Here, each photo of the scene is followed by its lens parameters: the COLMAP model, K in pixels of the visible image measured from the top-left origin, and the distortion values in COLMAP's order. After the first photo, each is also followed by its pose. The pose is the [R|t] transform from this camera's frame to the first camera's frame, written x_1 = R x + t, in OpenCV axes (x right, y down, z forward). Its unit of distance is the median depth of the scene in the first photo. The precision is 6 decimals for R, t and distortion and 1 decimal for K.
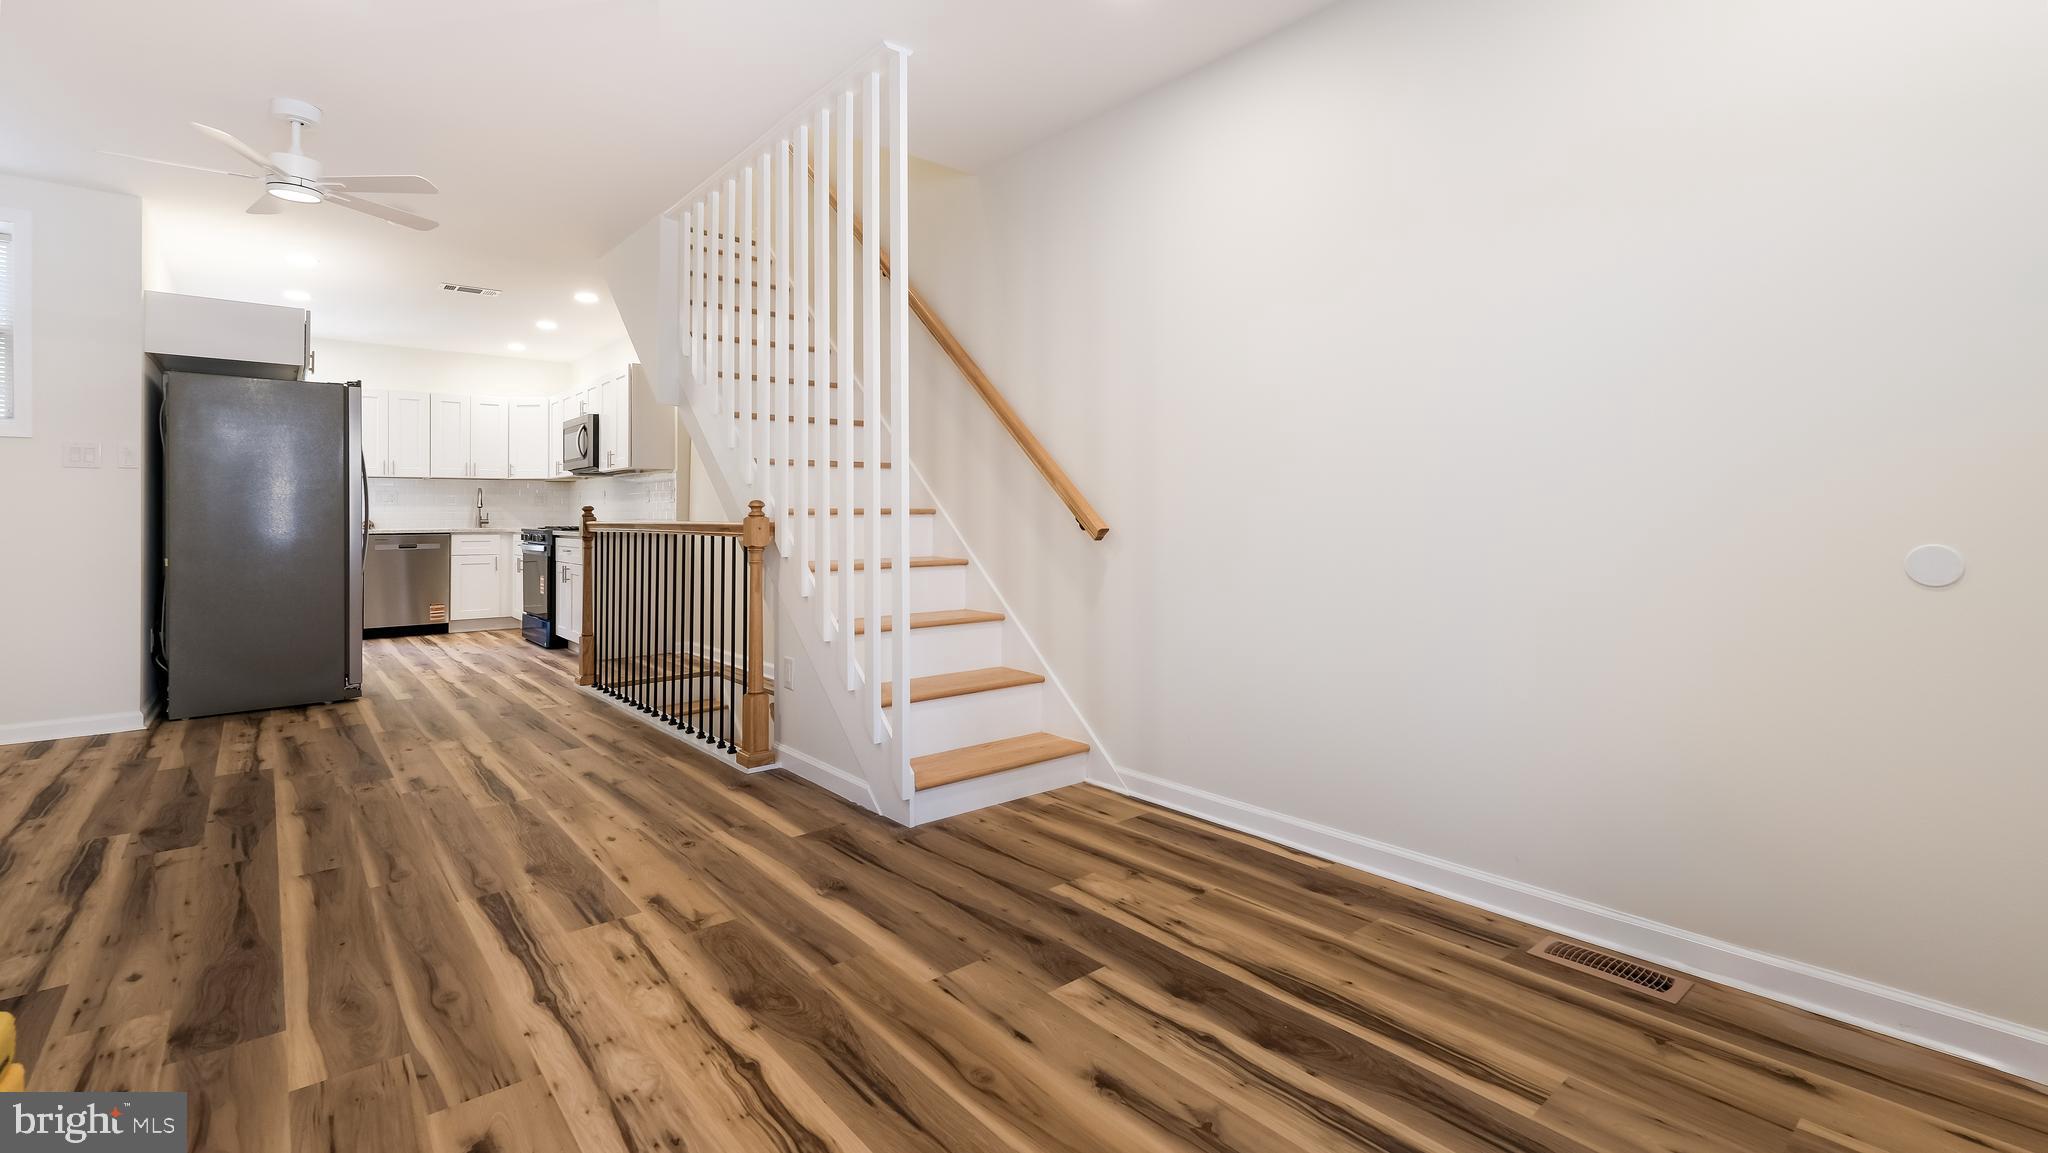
lens RADIAL K [[888.9, 0, 1029.0], [0, 888.9, 507.4], [0, 0, 1]] dist [-0.005225, 0.002306]
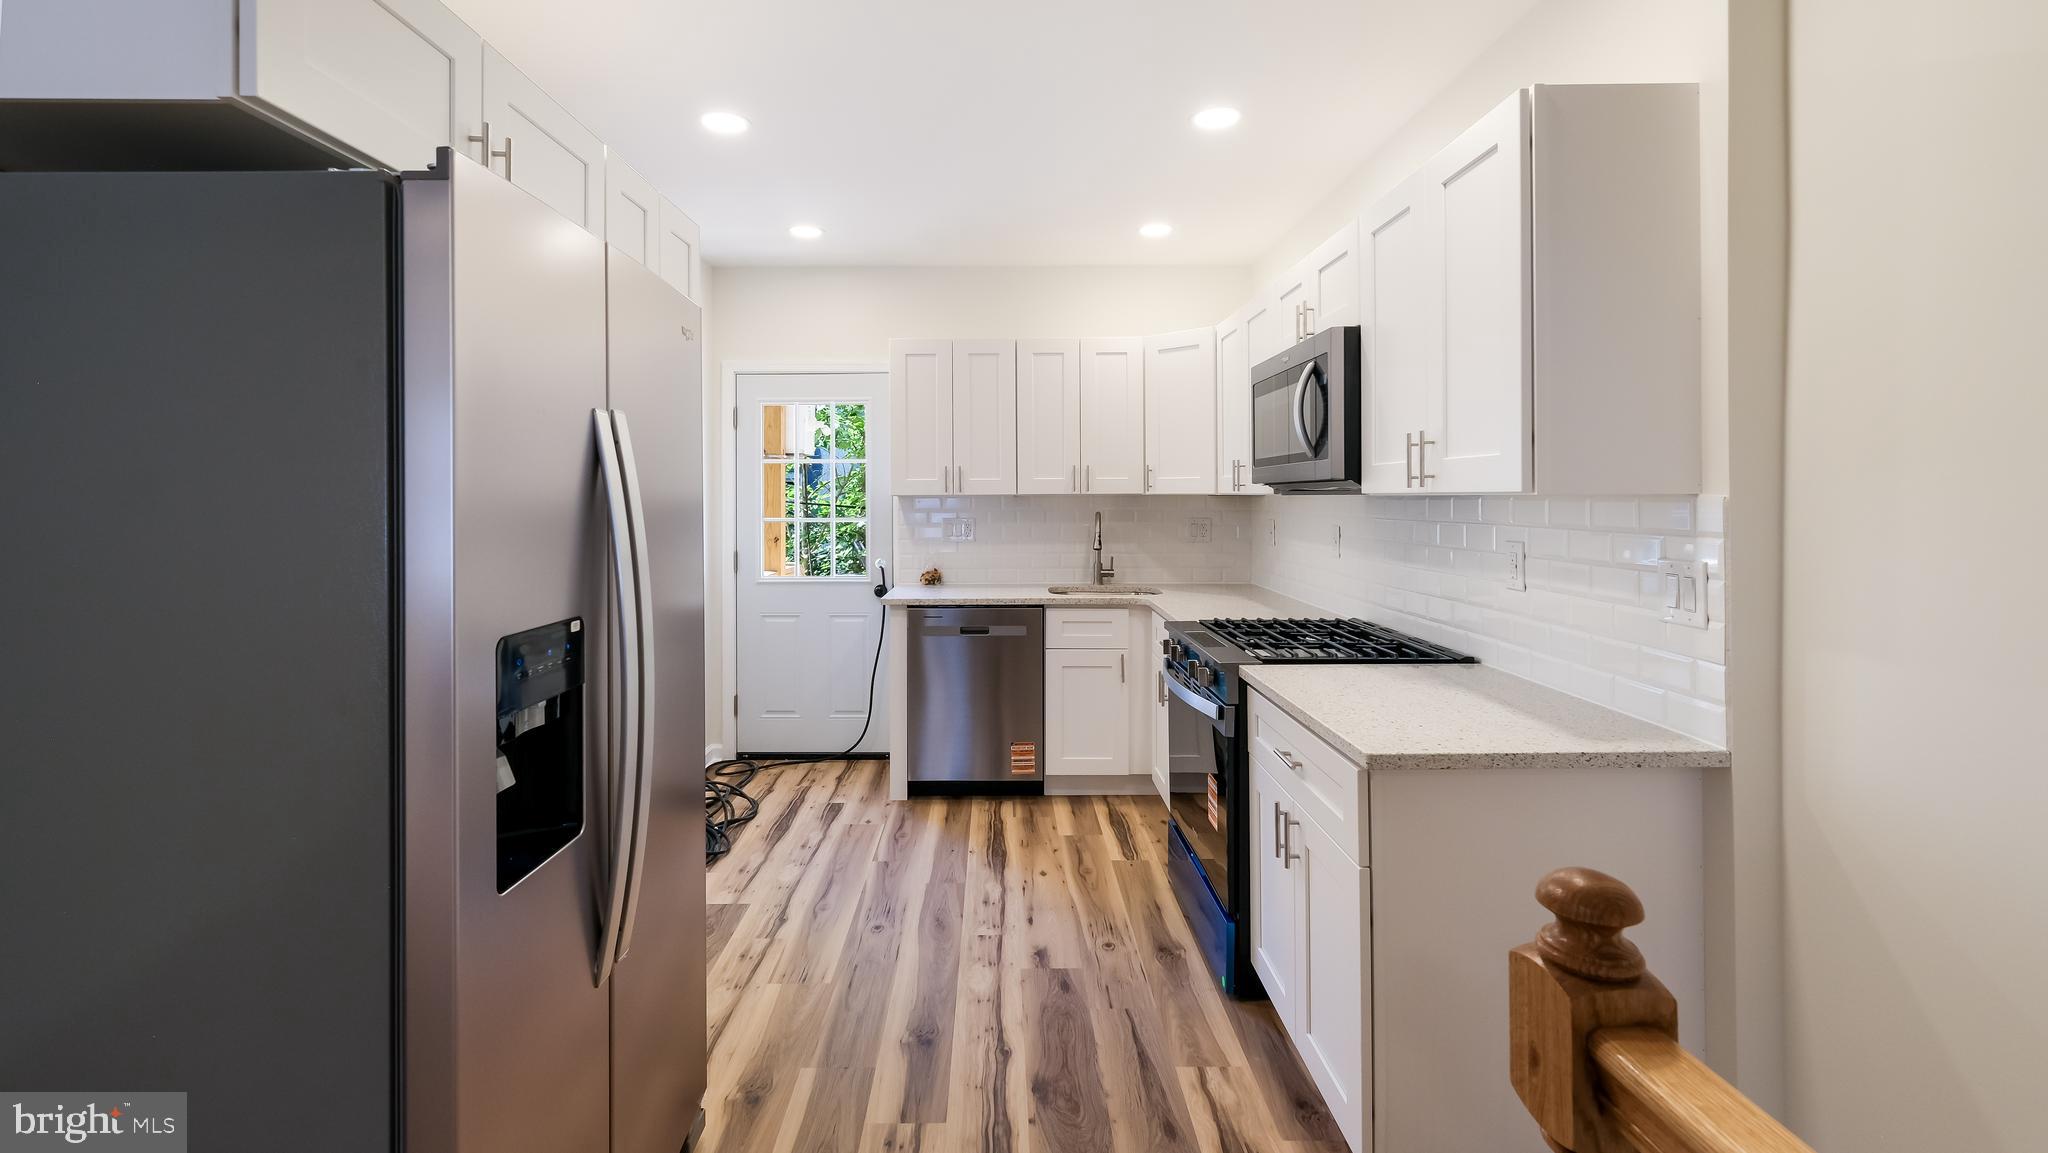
lens RADIAL K [[888.9, 0, 997.4], [0, 888.9, 490.3], [0, 0, 1]] dist [-0.005225, 0.002306]
pose [[0.754024, -0.002133, -0.656844, -0.570505], [0.004154, 0.999990, 0.001521, -0.066267], [0.656834, -0.003876, 0.754025, 1.014635]]
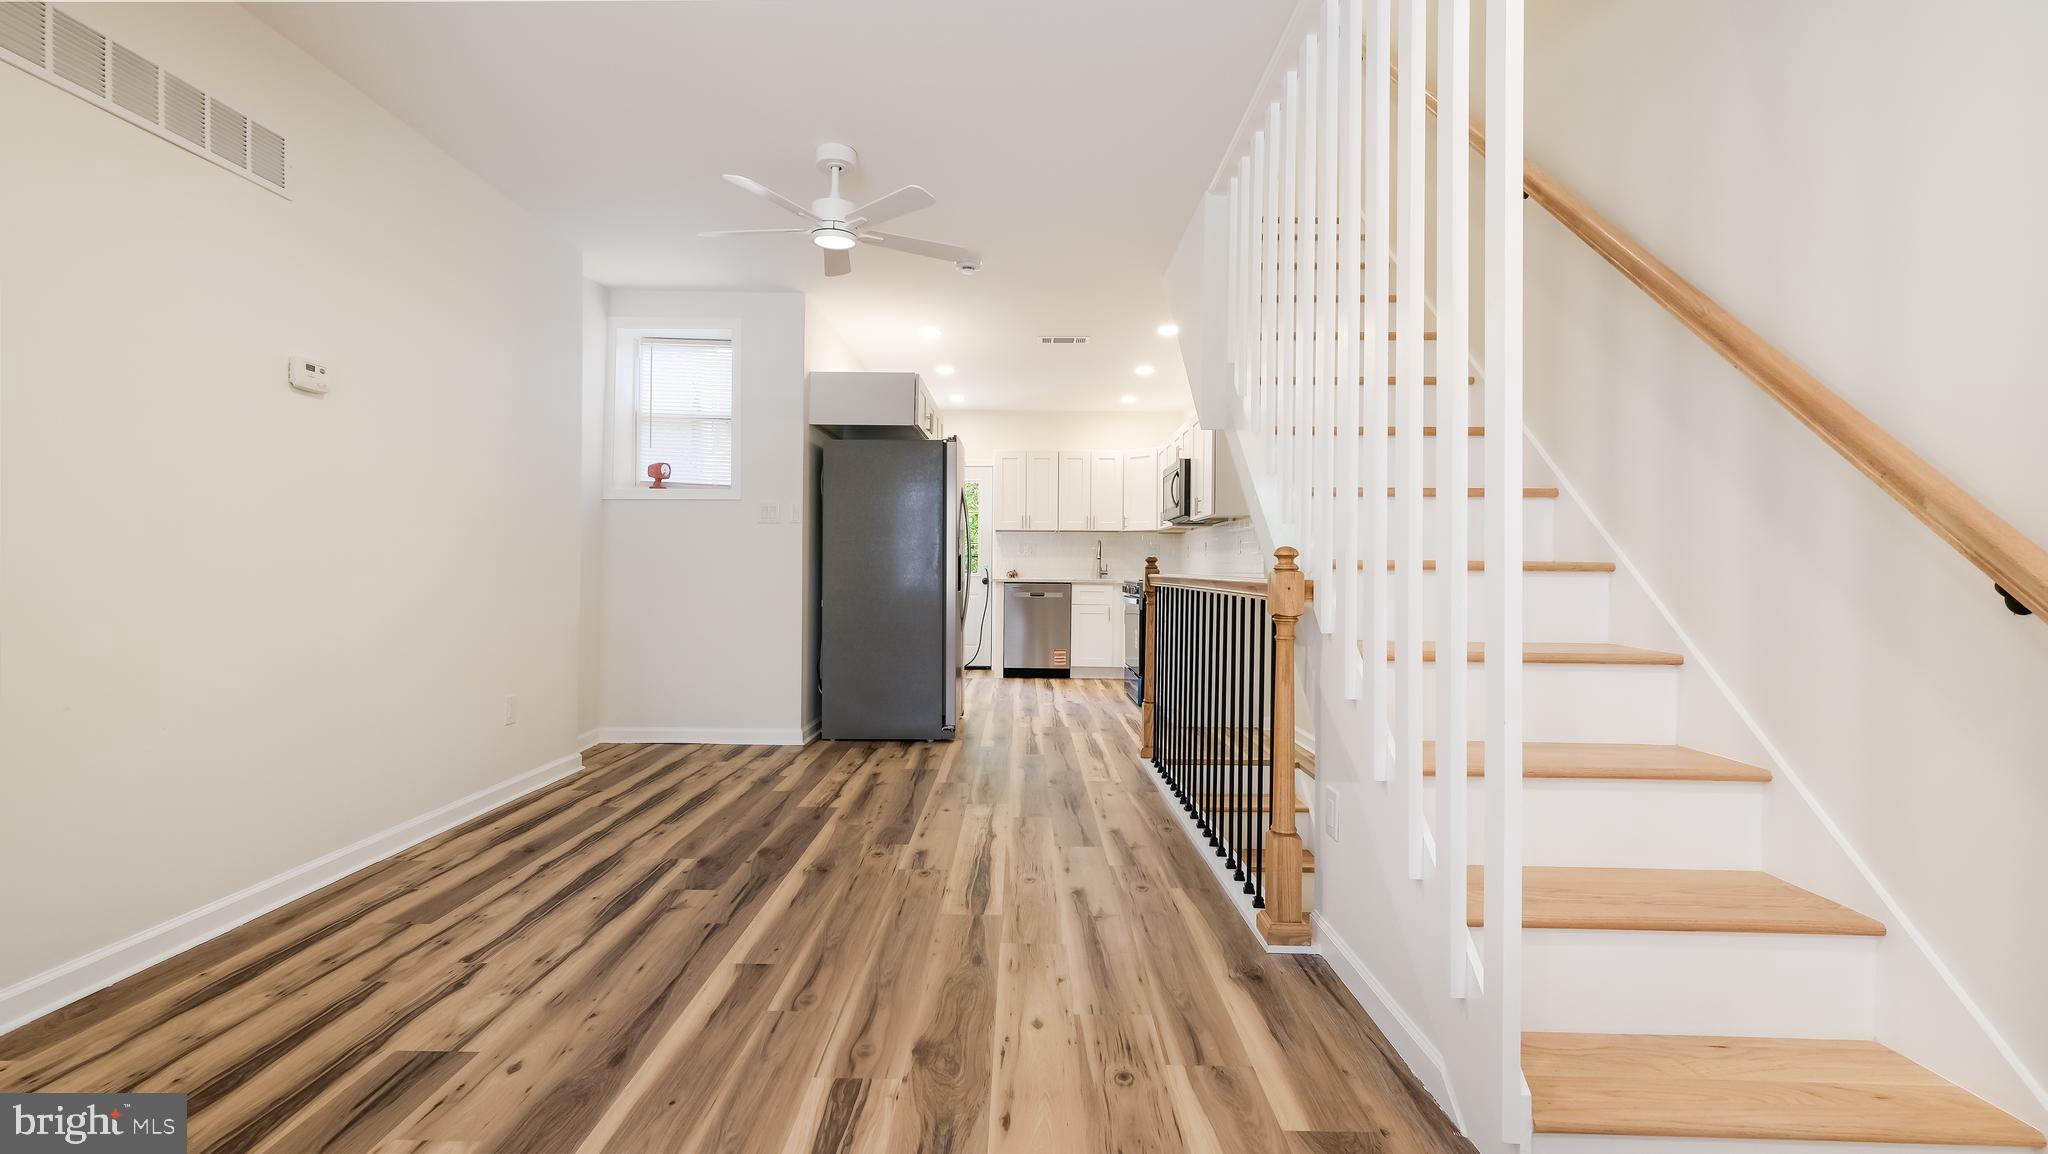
lens RADIAL K [[891.1, 0, 1010.8], [0, 891.1, 555.5], [0, 0, 1]] dist [0.010432, -0.000131]
pose [[0.746325, 0.003026, -0.665575, -0.009095], [-0.007980, 0.999958, -0.004402, 0.002621], [0.665534, 0.008596, 0.746318, 0.285155]]
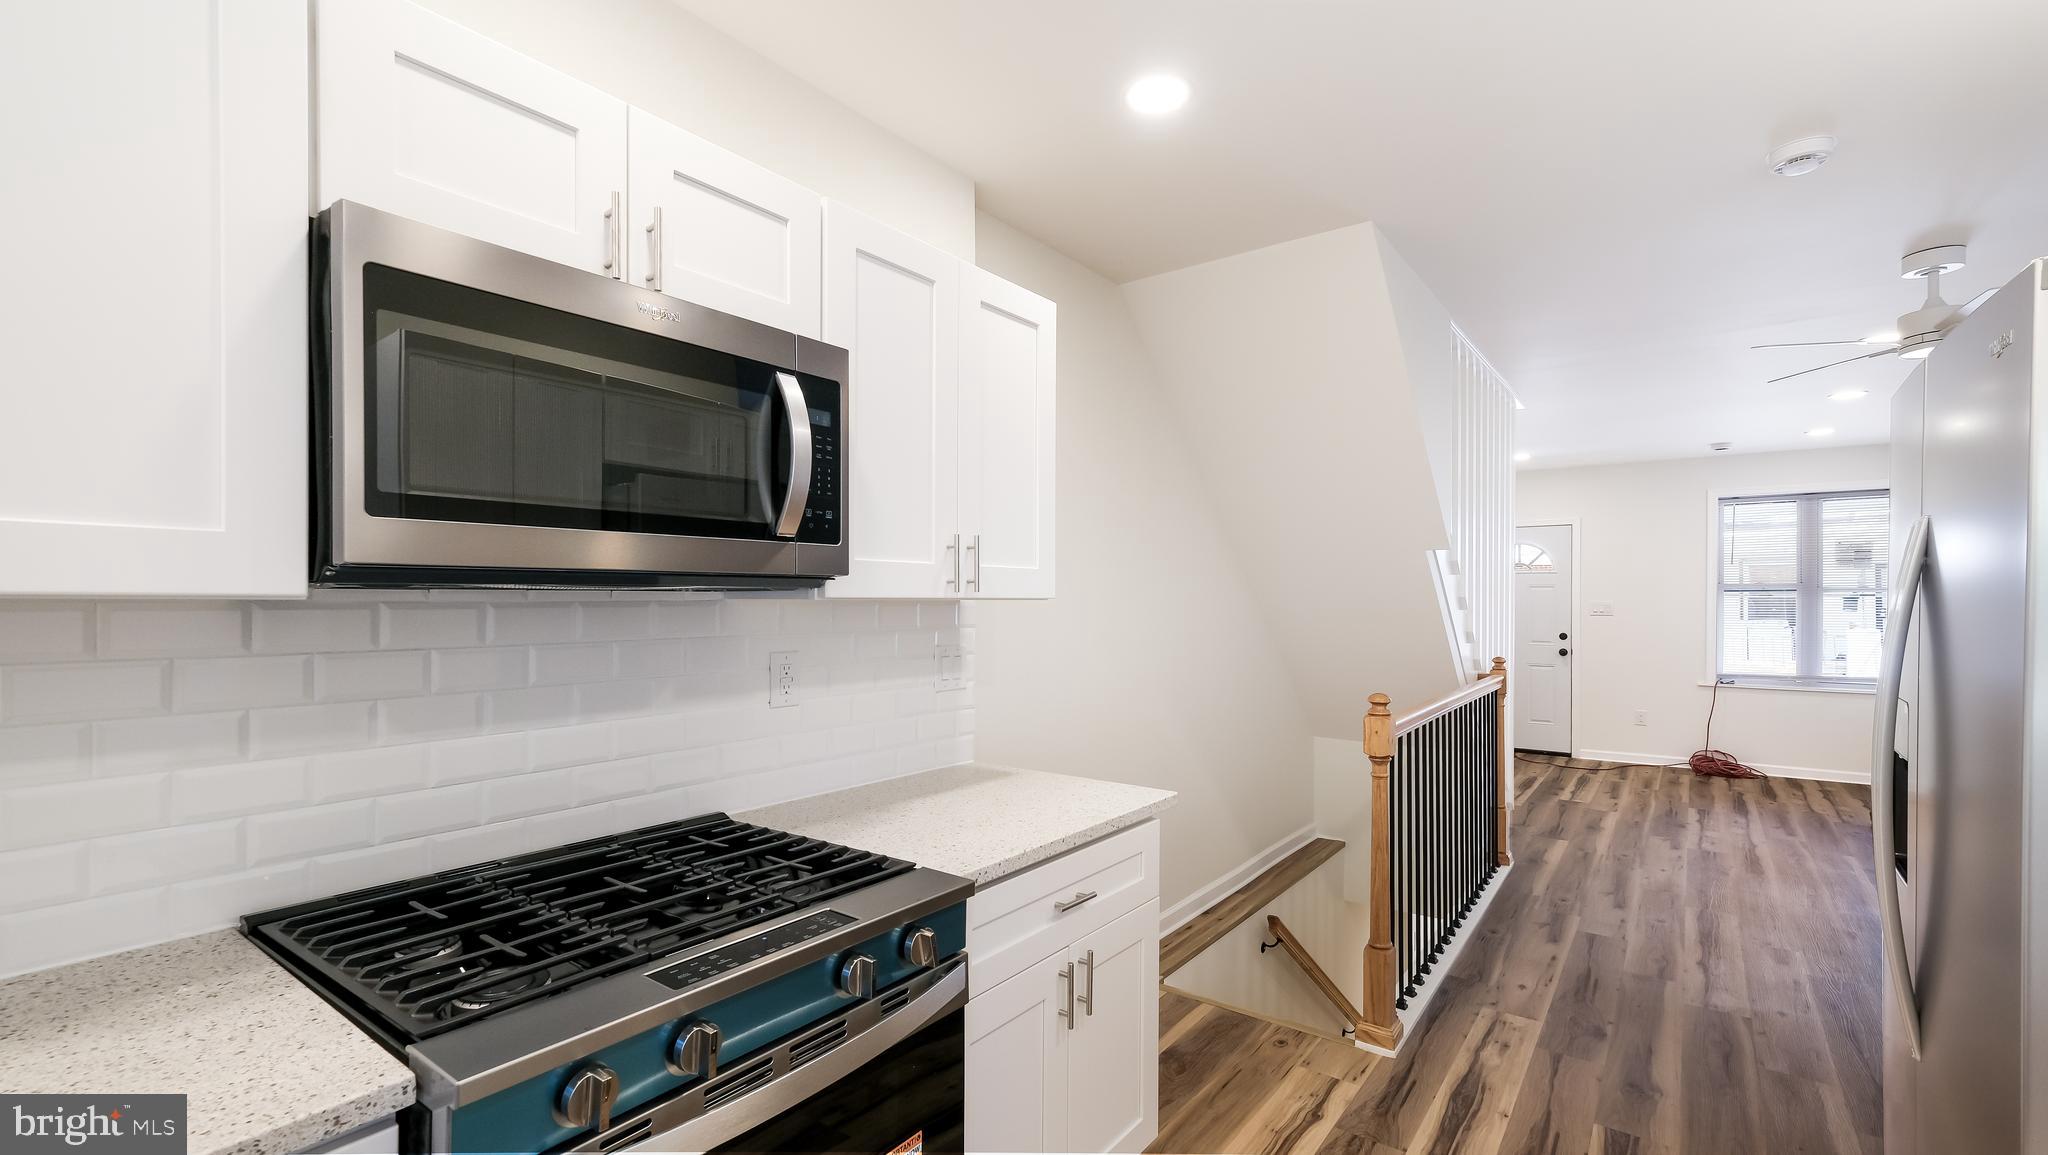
lens RADIAL K [[891.1, 0, 1028.3], [0, 891.1, 600.5], [0, 0, 1]] dist [0.010432, -0.000131]
pose [[-0.213692, 0.001815, 0.976899, -1.135500], [-0.007939, 0.999962, -0.003595, -0.060789], [-0.976869, -0.008524, -0.213669, 1.552829]]
